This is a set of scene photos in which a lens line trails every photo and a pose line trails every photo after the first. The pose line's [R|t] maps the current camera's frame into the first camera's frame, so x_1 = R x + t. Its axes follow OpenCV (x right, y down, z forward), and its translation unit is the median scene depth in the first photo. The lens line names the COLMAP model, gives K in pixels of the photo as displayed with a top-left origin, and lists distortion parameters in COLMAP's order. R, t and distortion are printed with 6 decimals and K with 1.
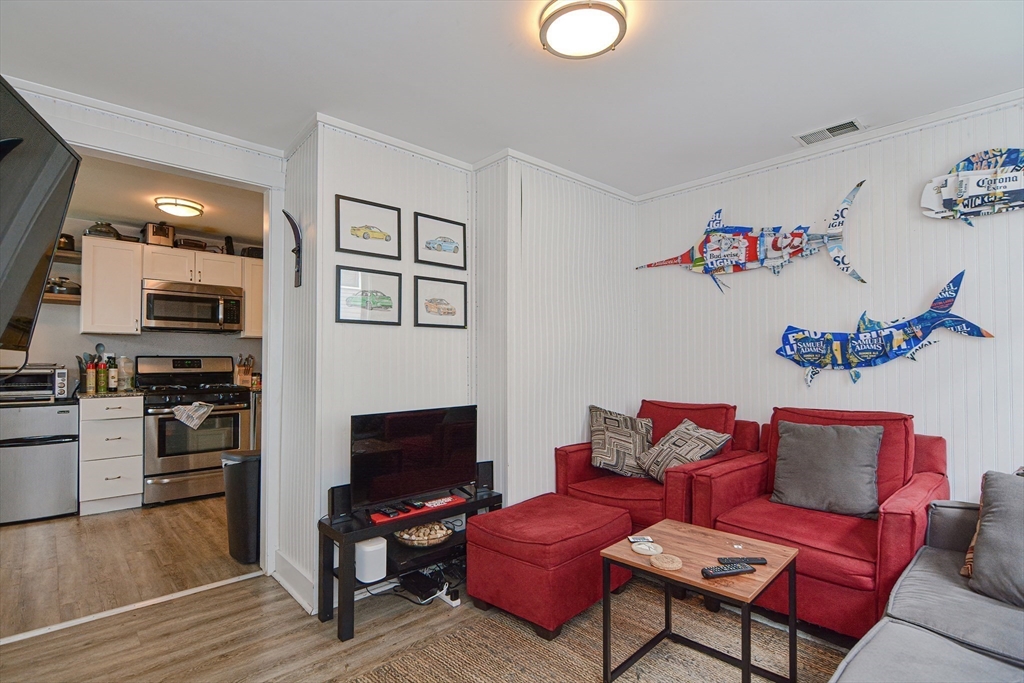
lens RADIAL K [[503.4, 0, 504.1], [0, 503.4, 356.7], [0, 0, 1]] dist [-0.001236, -0.002988]
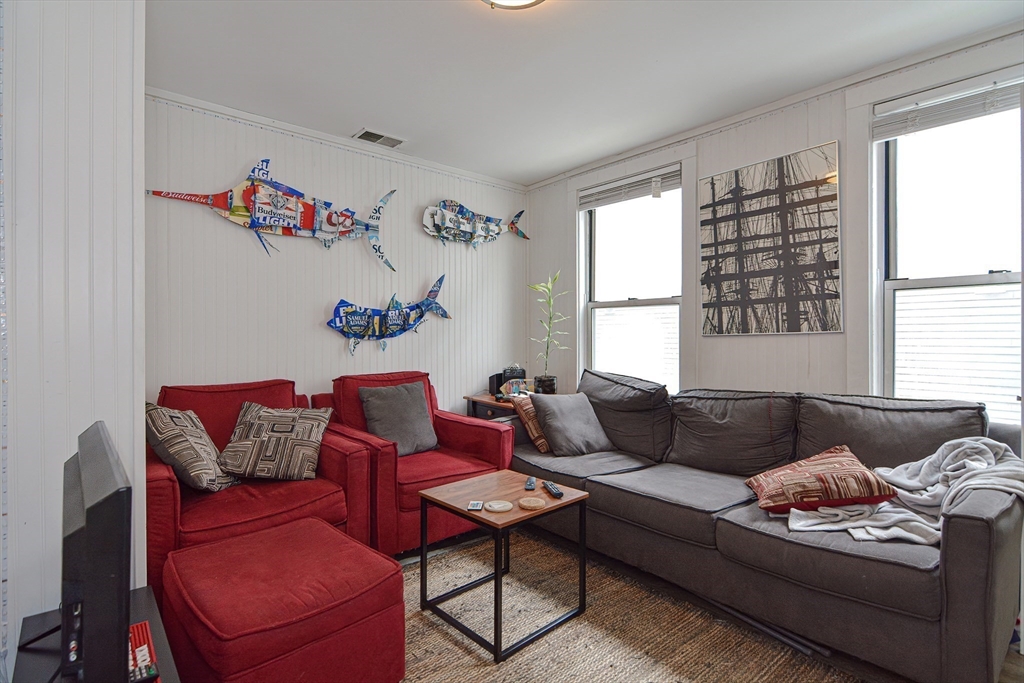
lens RADIAL K [[503.4, 0, 512.7], [0, 503.4, 344.5], [0, 0, 1]] dist [-0.001236, -0.002988]
pose [[0.014958, -0.010903, 0.999829, -0.522551], [-0.009742, 0.999891, 0.011050, 0.019834], [-0.999841, -0.009905, 0.014850, 0.651197]]
